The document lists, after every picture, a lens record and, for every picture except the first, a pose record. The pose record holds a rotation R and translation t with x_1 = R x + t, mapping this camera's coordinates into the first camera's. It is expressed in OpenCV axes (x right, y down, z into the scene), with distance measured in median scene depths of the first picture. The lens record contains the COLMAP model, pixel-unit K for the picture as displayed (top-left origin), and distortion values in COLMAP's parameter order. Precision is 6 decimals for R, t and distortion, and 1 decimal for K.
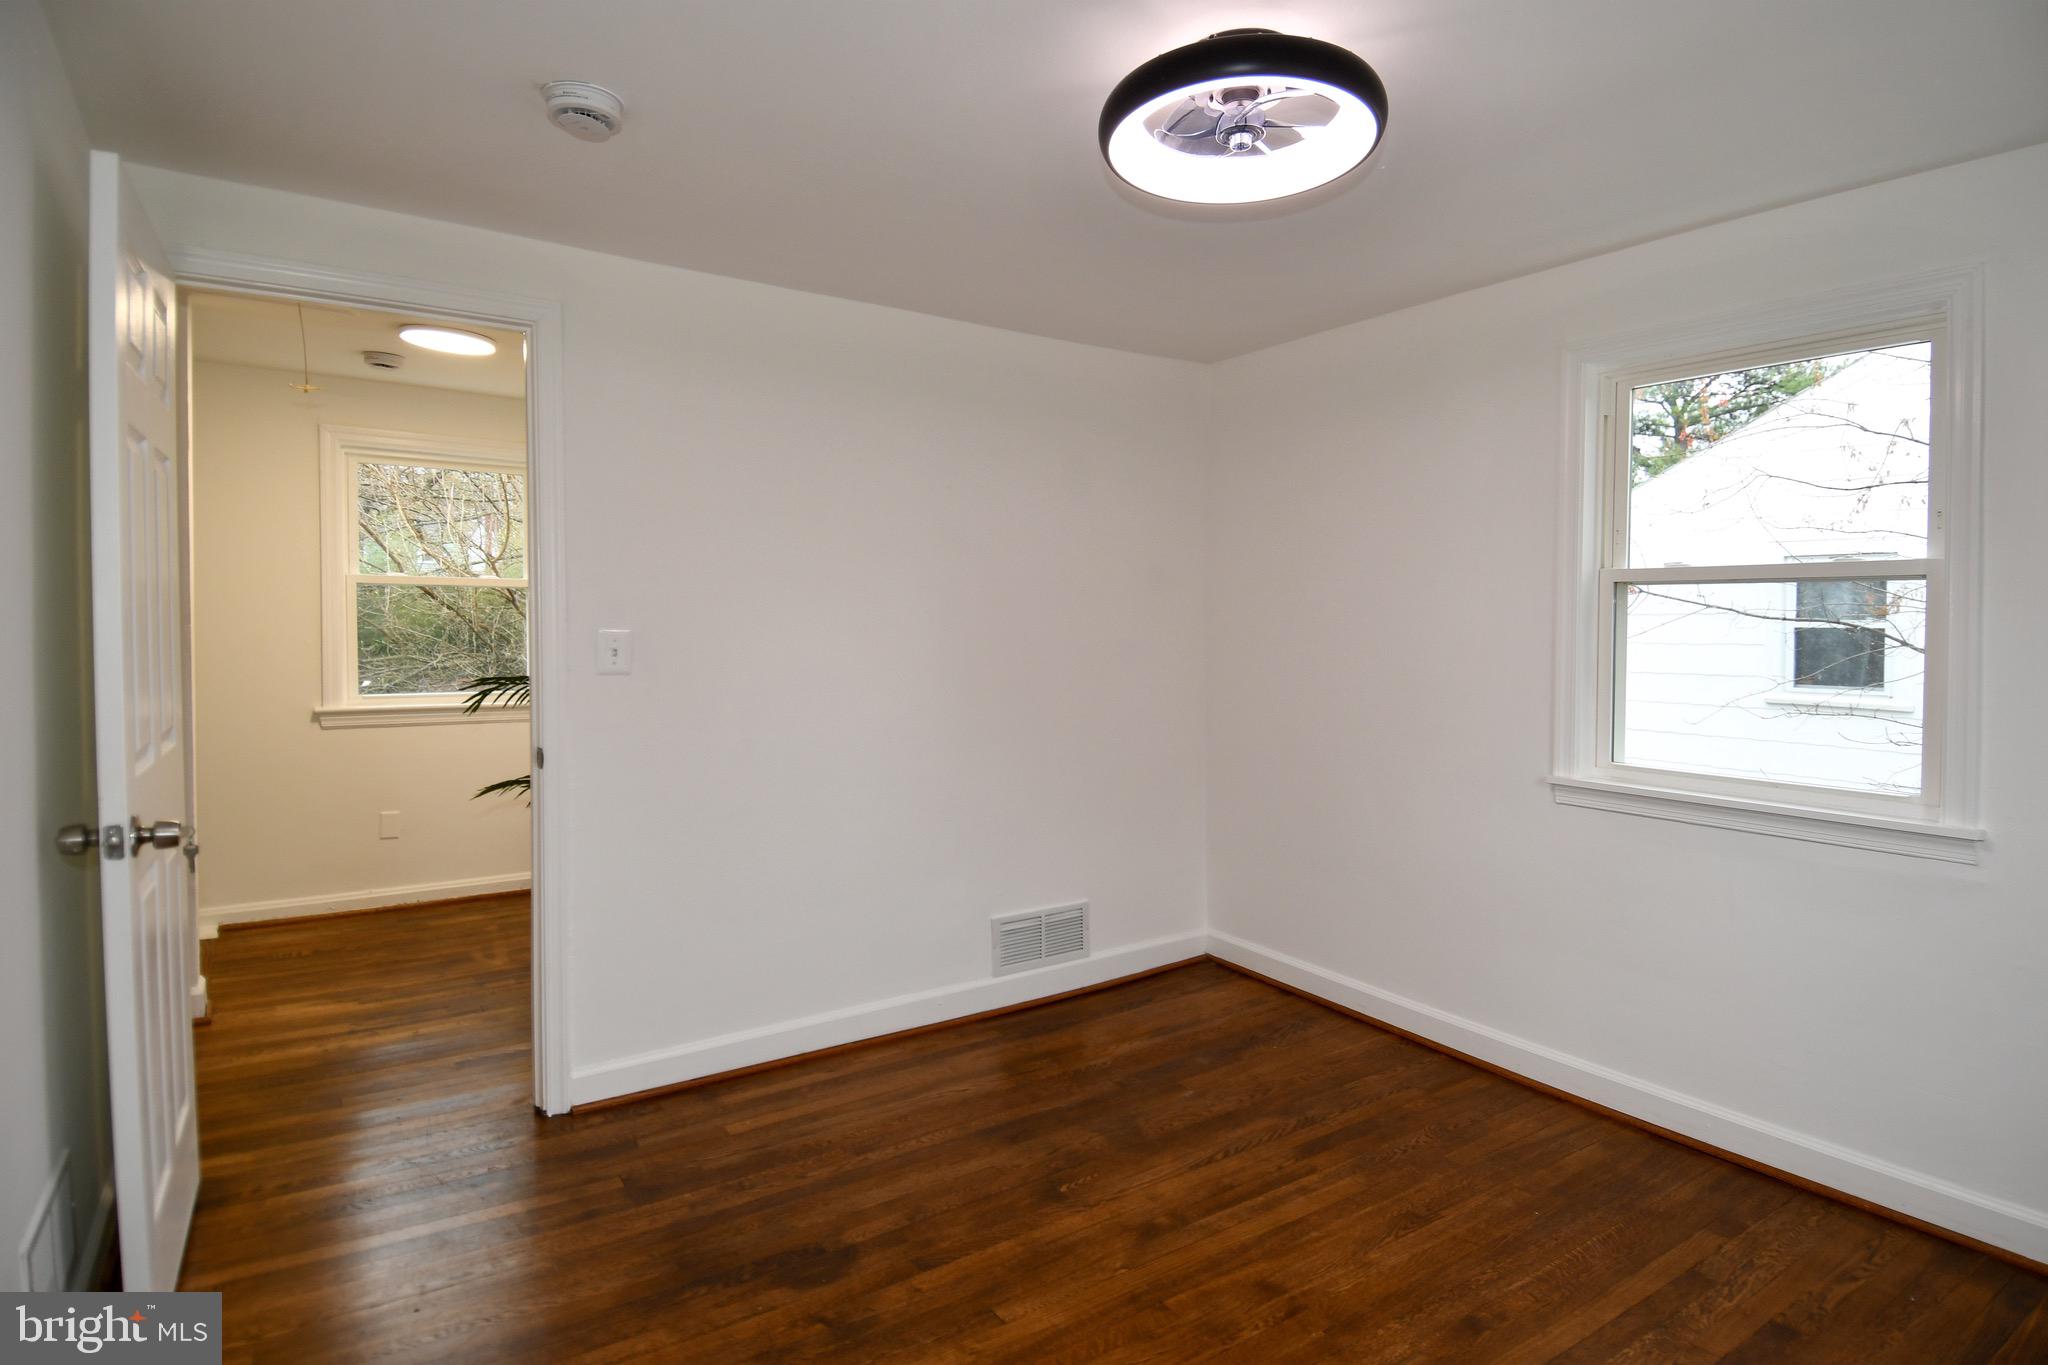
lens RADIAL K [[1080.0, 0, 1105.1], [0, 1080.0, 653.6], [0, 0, 1]] dist [0.000884, -0.001691]
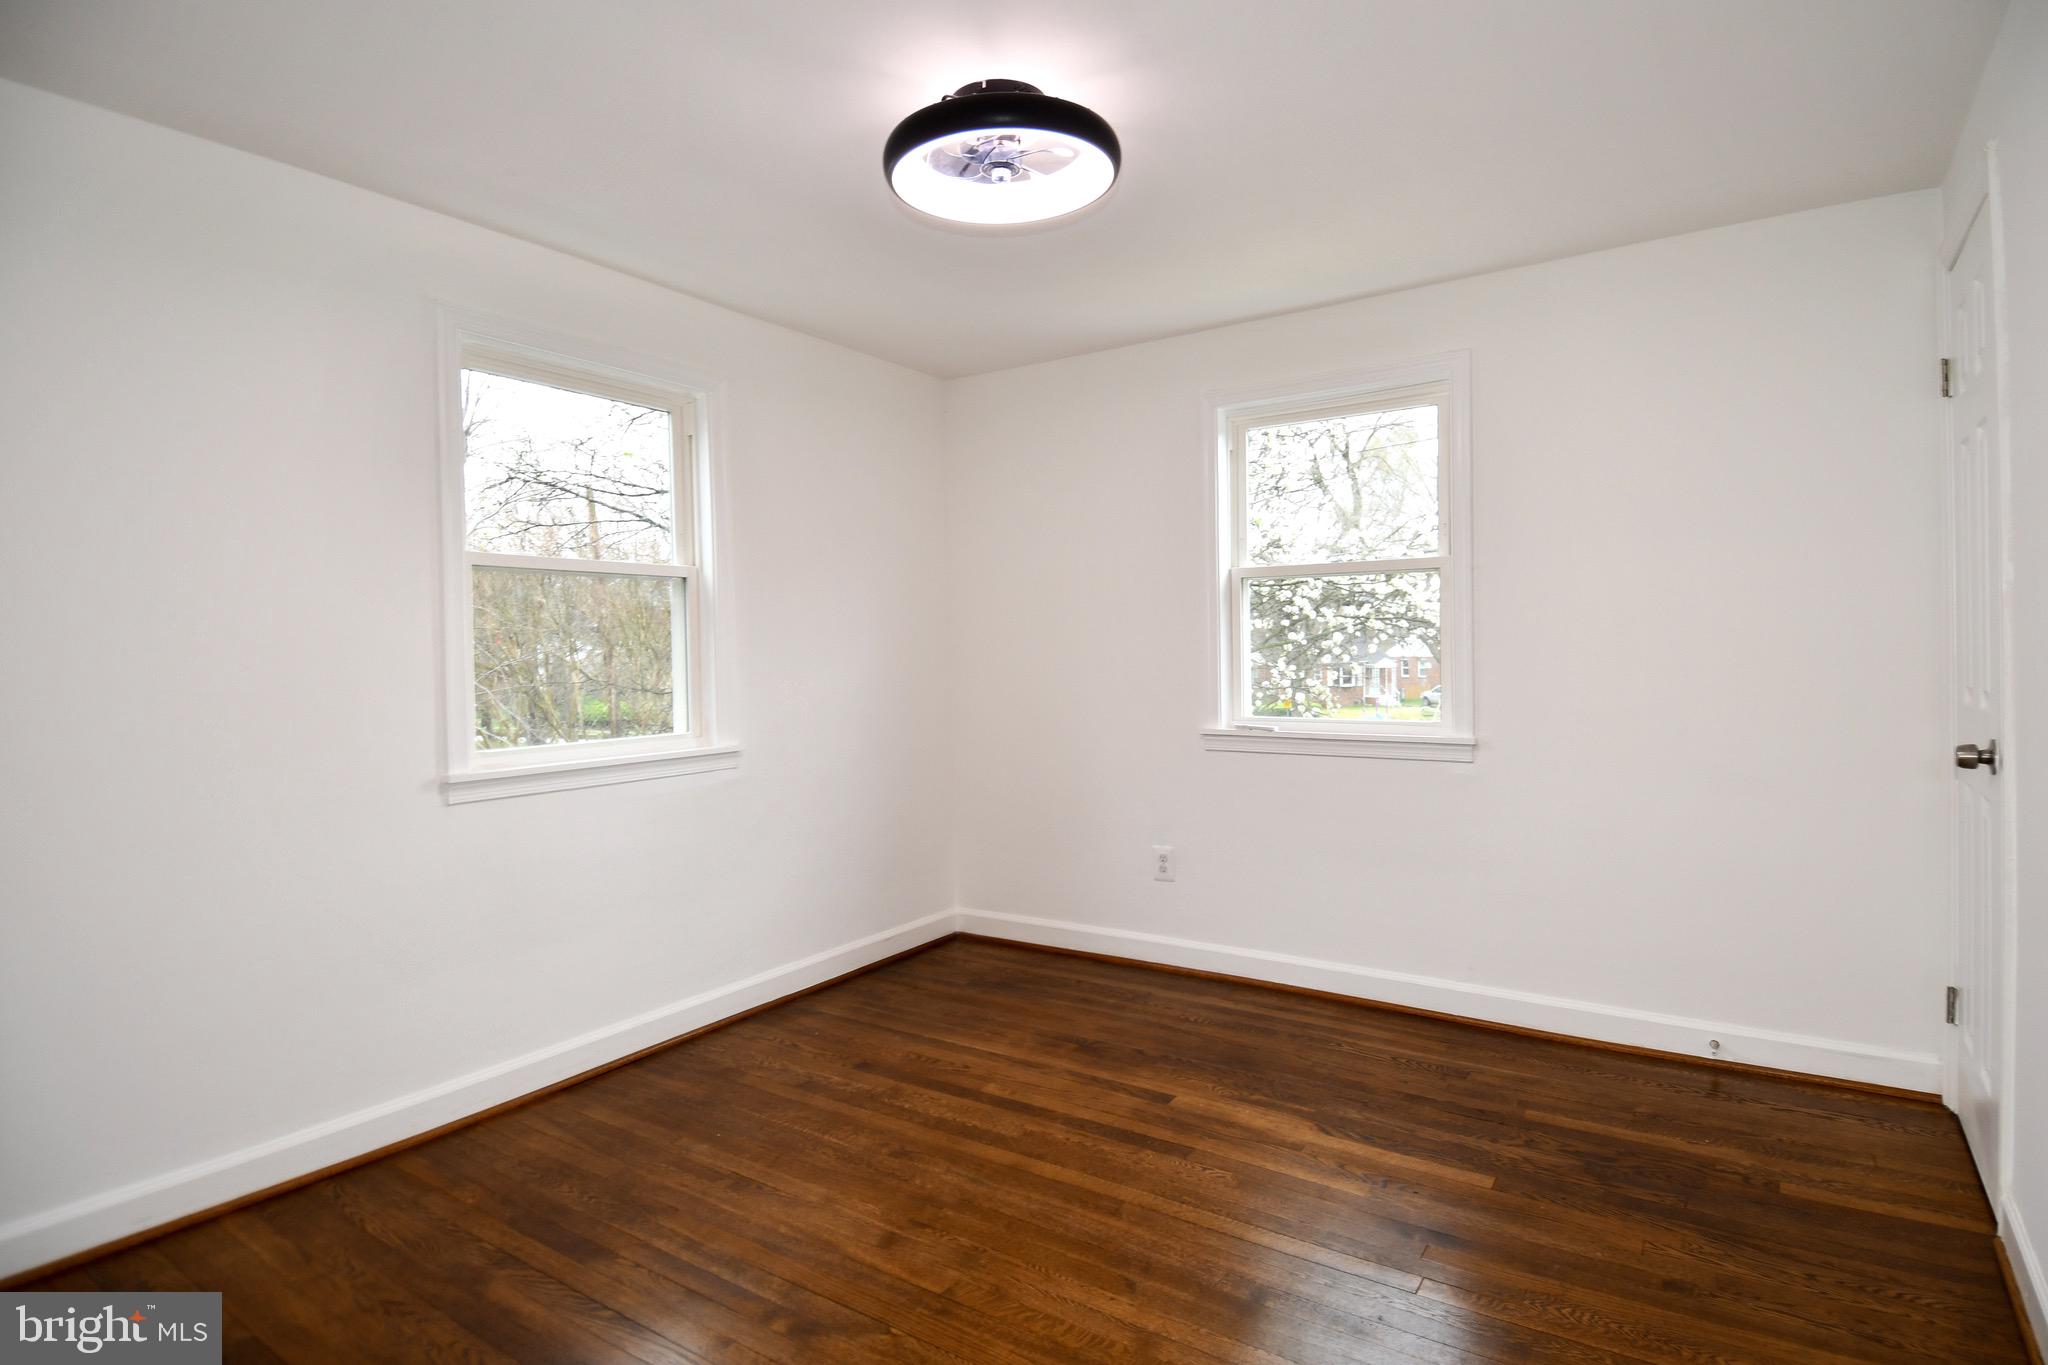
lens RADIAL K [[1118.2, 0, 1020.5], [0, 1118.2, 641.4], [0, 0, 1]] dist [0.058073, -0.071798]
pose [[-0.339633, 0.005383, 0.940543, -0.809499], [0.037561, 0.999264, 0.007845, 0.016544], [-0.939808, 0.037992, -0.339585, 1.105408]]
